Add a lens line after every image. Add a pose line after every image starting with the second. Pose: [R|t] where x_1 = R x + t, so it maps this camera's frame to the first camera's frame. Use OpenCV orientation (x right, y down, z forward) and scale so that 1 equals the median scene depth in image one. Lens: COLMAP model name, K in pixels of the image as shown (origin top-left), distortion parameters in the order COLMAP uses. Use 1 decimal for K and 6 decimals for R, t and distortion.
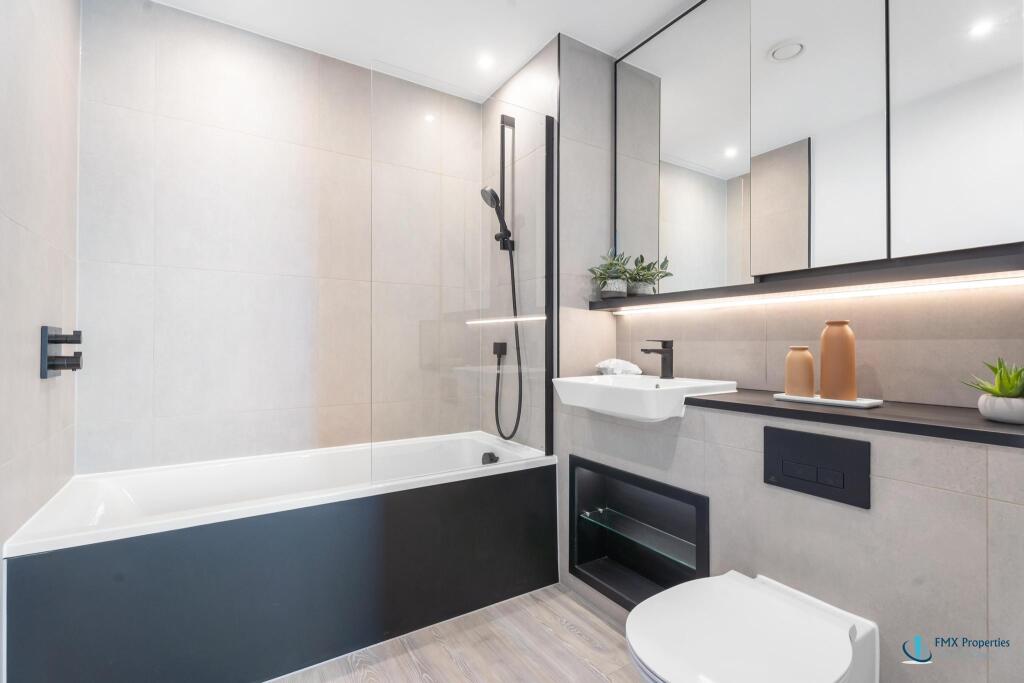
lens RADIAL K [[457.2, 0, 508.5], [0, 457.2, 340.8], [0, 0, 1]] dist [-0.000188, -0.000089]
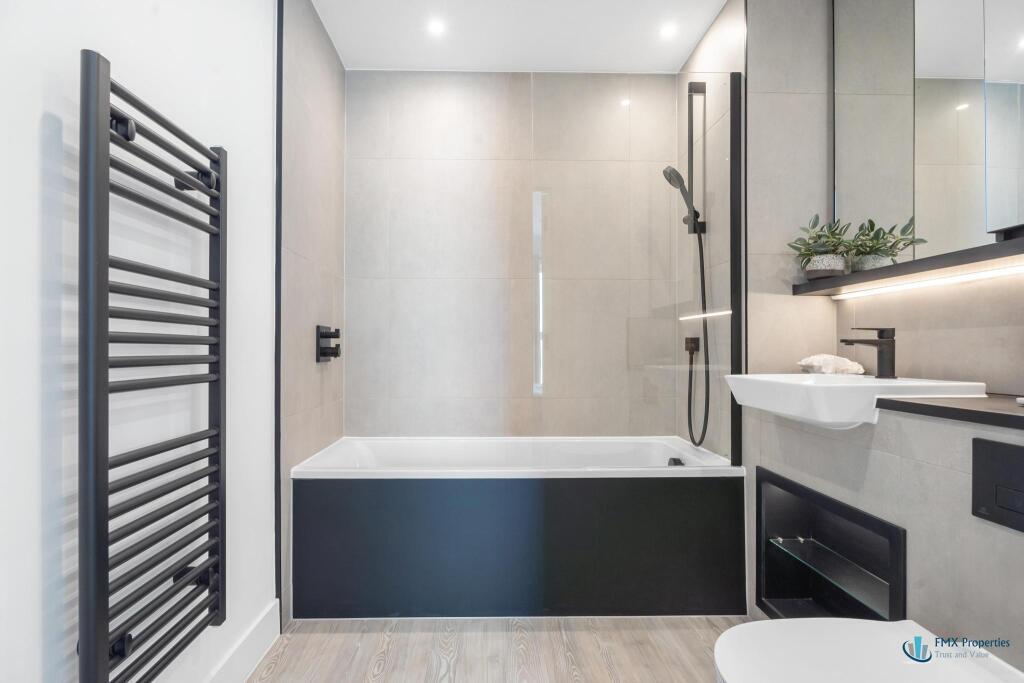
lens RADIAL K [[510.9, 0, 506.9], [0, 510.9, 347.2], [0, 0, 1]] dist [0.000908, -0.000175]
pose [[0.859894, -0.002211, -0.510467, 0.215315], [0.002776, 0.999996, 0.000345, 0.025773], [0.510464, -0.001714, 0.859897, -0.051335]]
